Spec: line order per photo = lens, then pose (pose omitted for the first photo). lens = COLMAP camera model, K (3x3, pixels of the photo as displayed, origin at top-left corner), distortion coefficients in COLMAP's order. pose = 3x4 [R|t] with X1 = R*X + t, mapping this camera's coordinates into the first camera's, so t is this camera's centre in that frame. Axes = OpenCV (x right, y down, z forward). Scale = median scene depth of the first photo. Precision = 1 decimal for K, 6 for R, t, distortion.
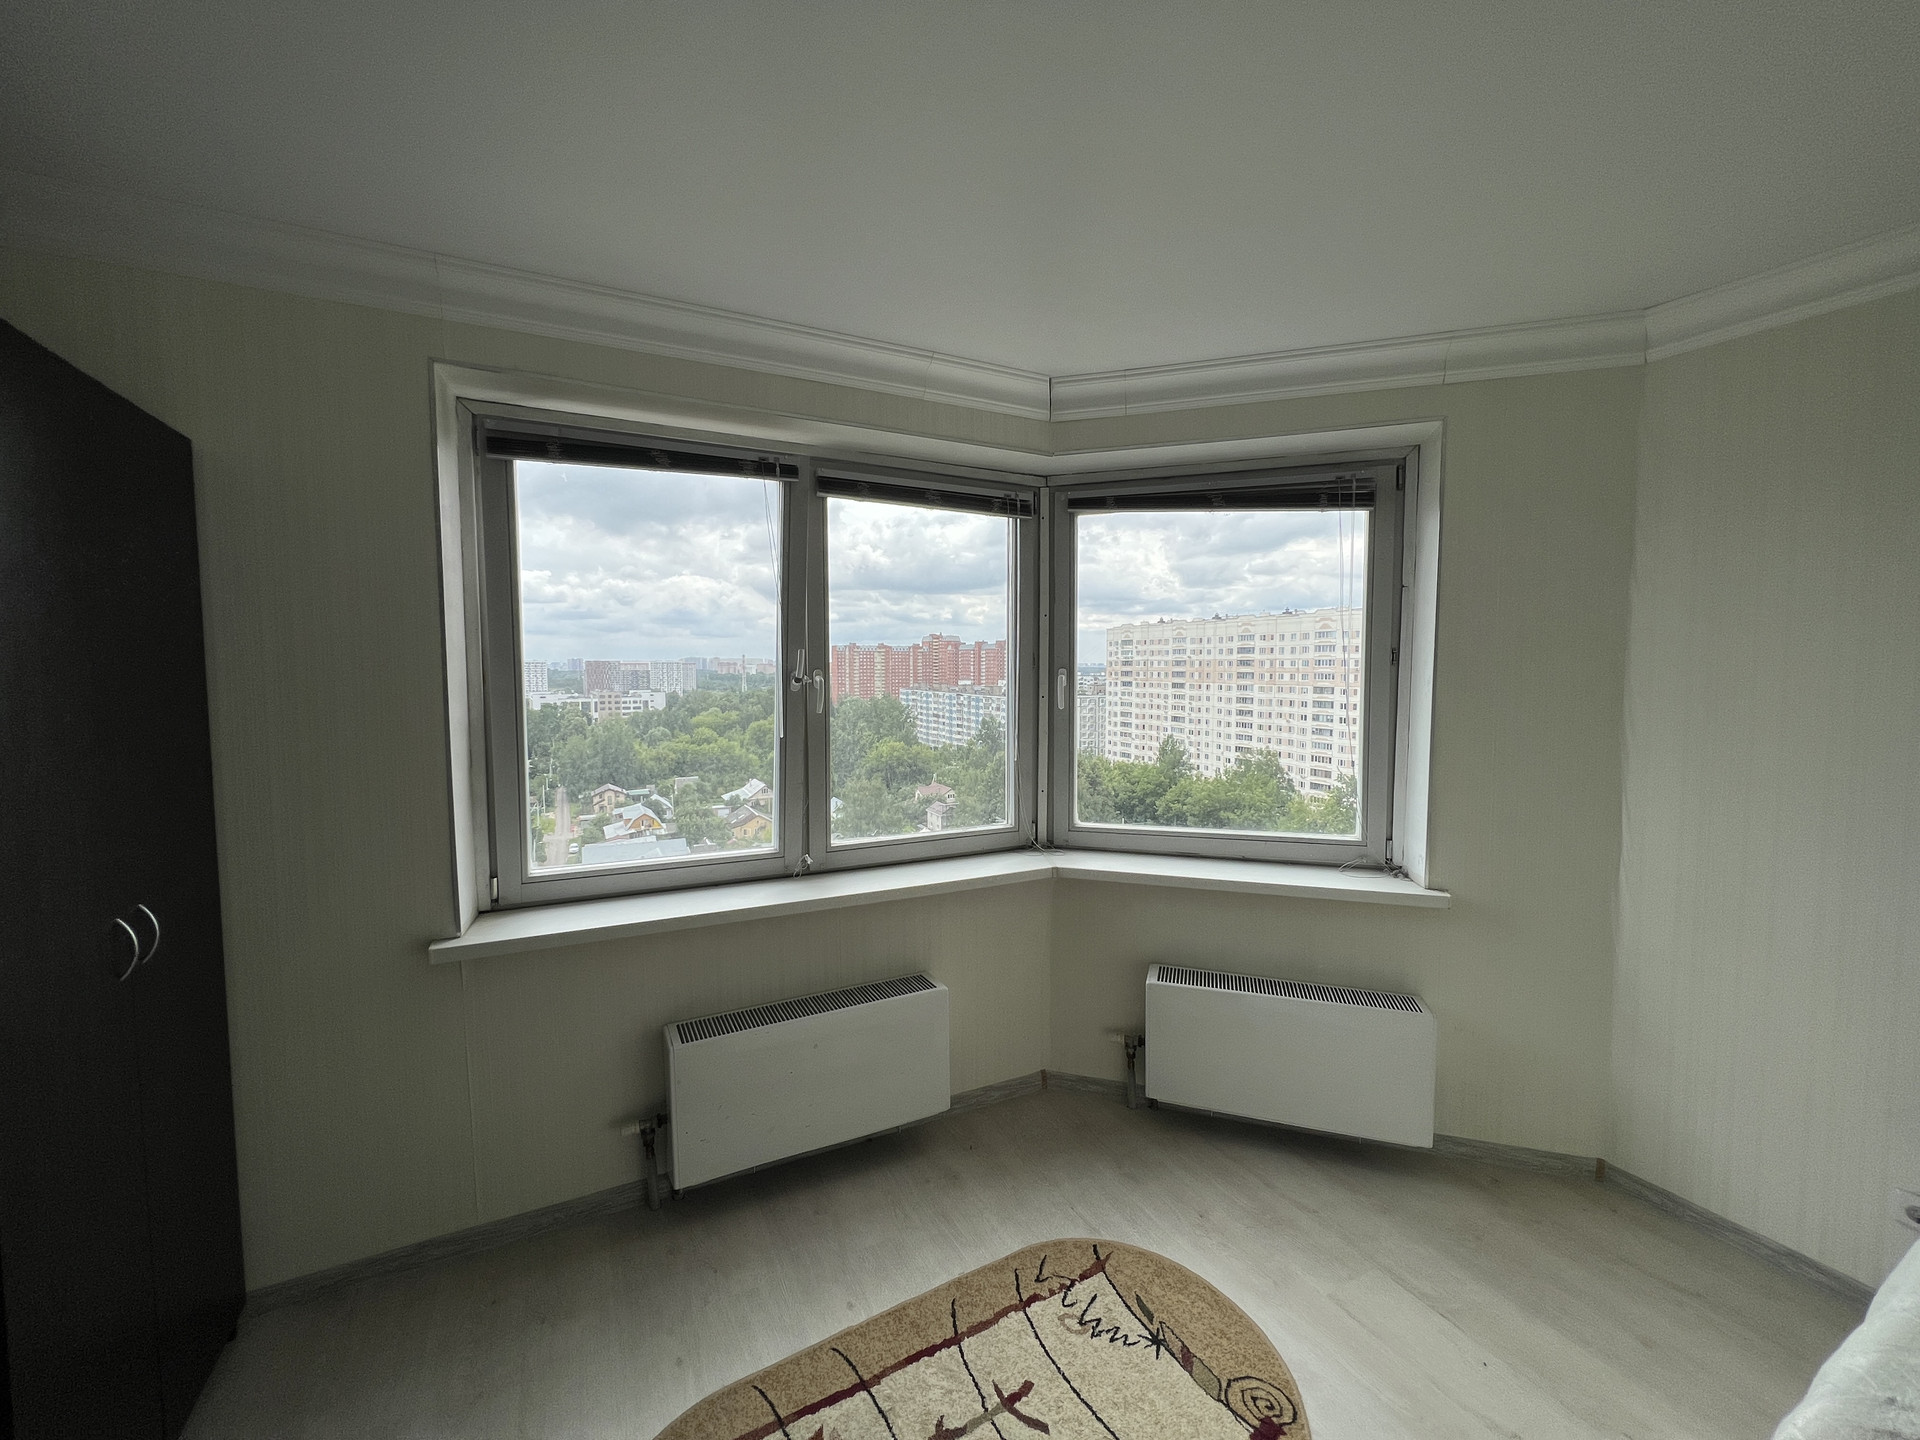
lens RADIAL K [[771.1, 0, 954.0], [0, 771.1, 717.2], [0, 0, 1]] dist [-0.003580, 0.000708]
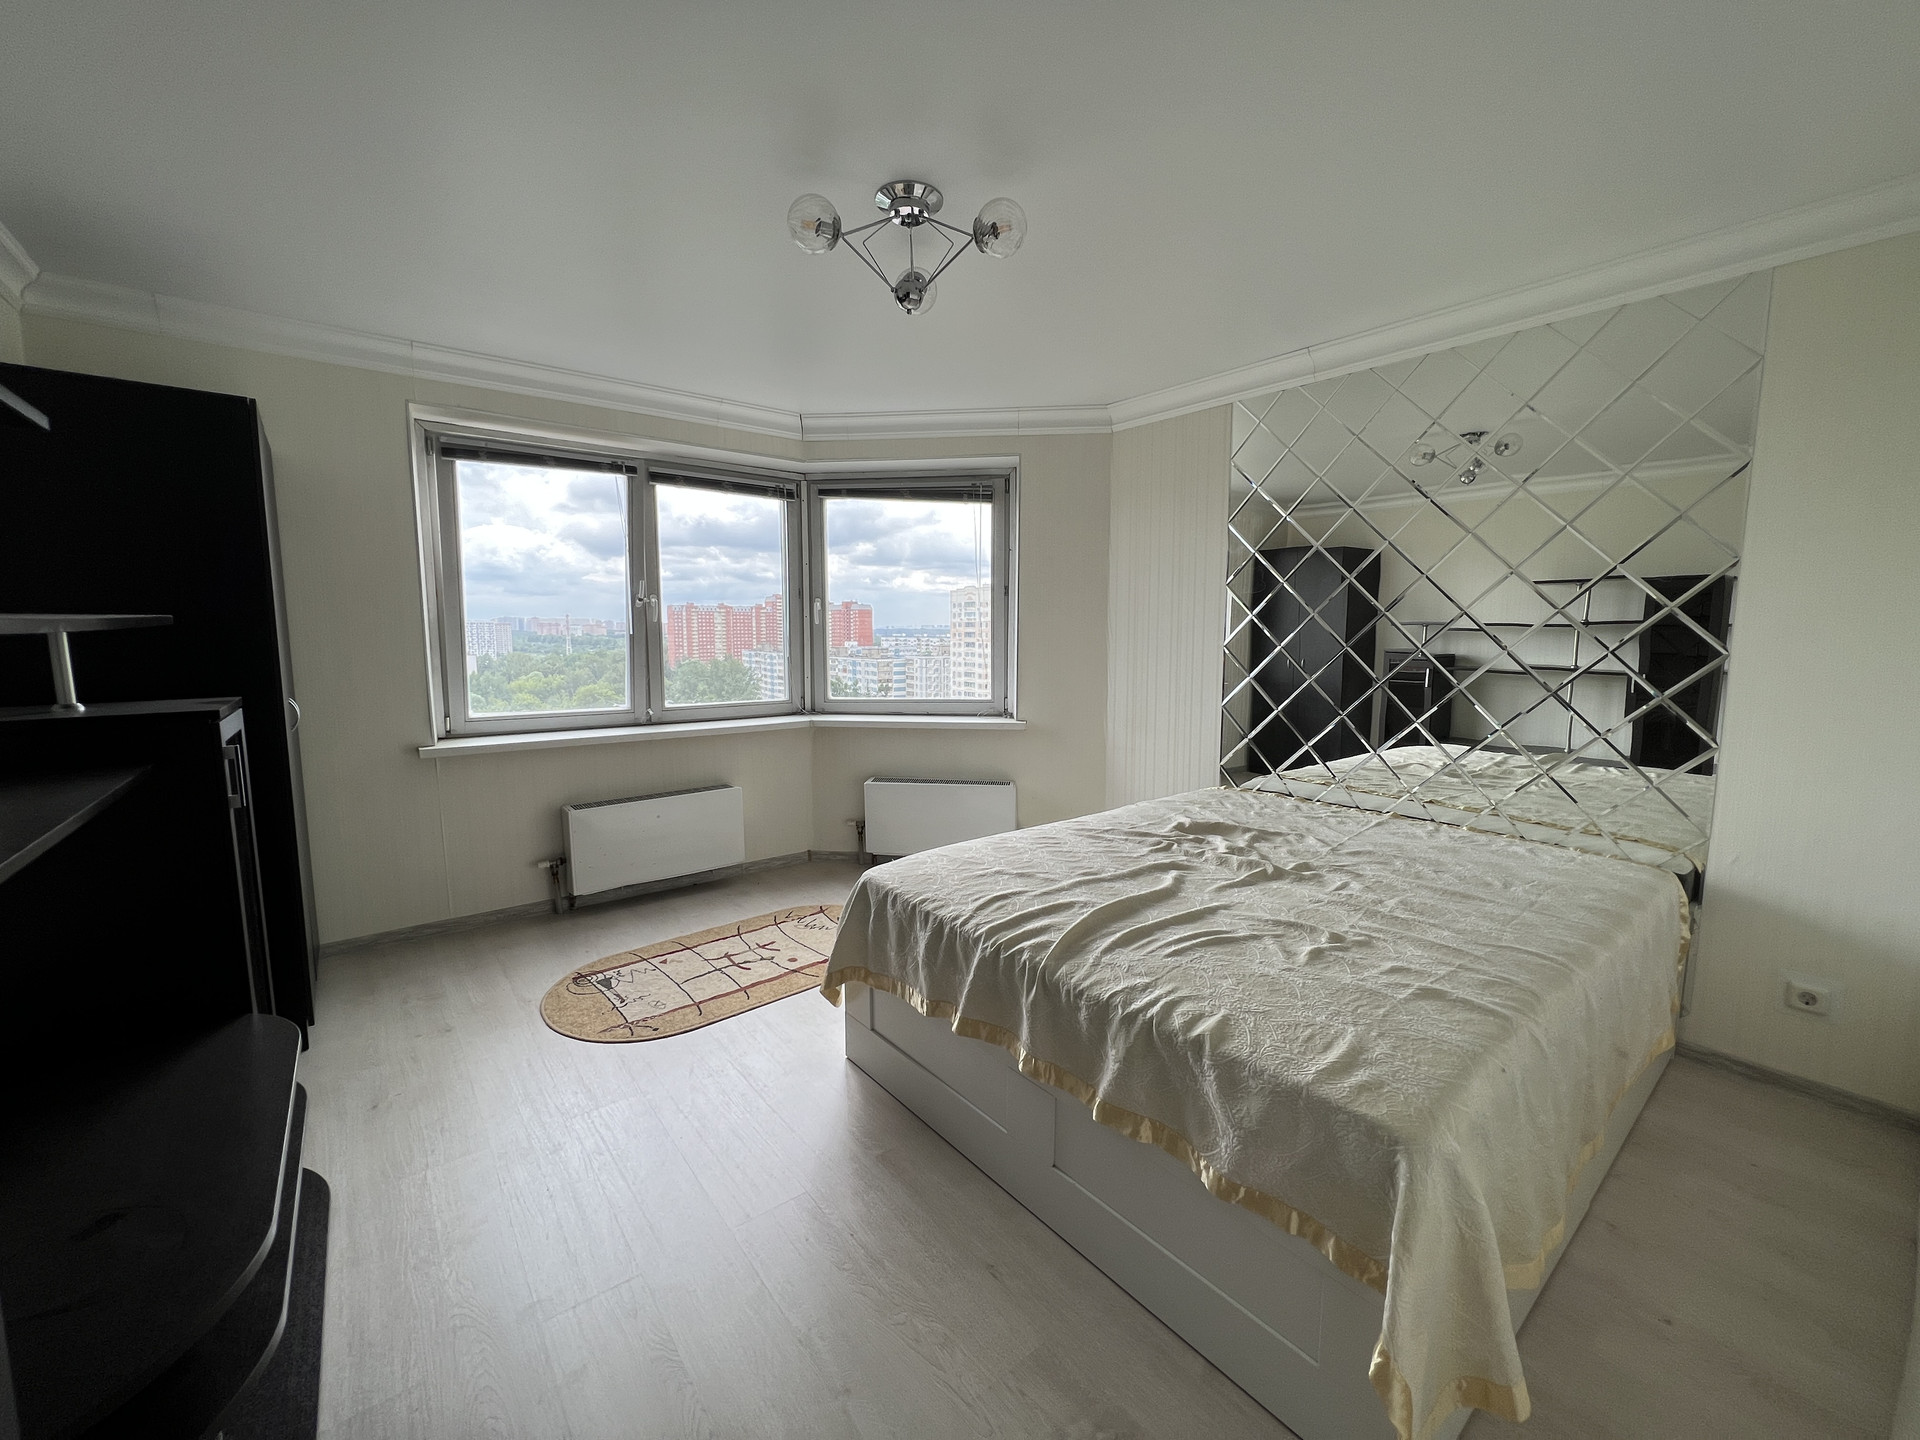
lens RADIAL K [[771.1, 0, 954.0], [0, 771.1, 717.2], [0, 0, 1]] dist [-0.003580, 0.000708]
pose [[0.980742, -0.019691, 0.194315, 0.117702], [0.010086, 0.998684, 0.050294, 0.117170], [-0.195049, -0.047366, 0.979649, -0.688772]]
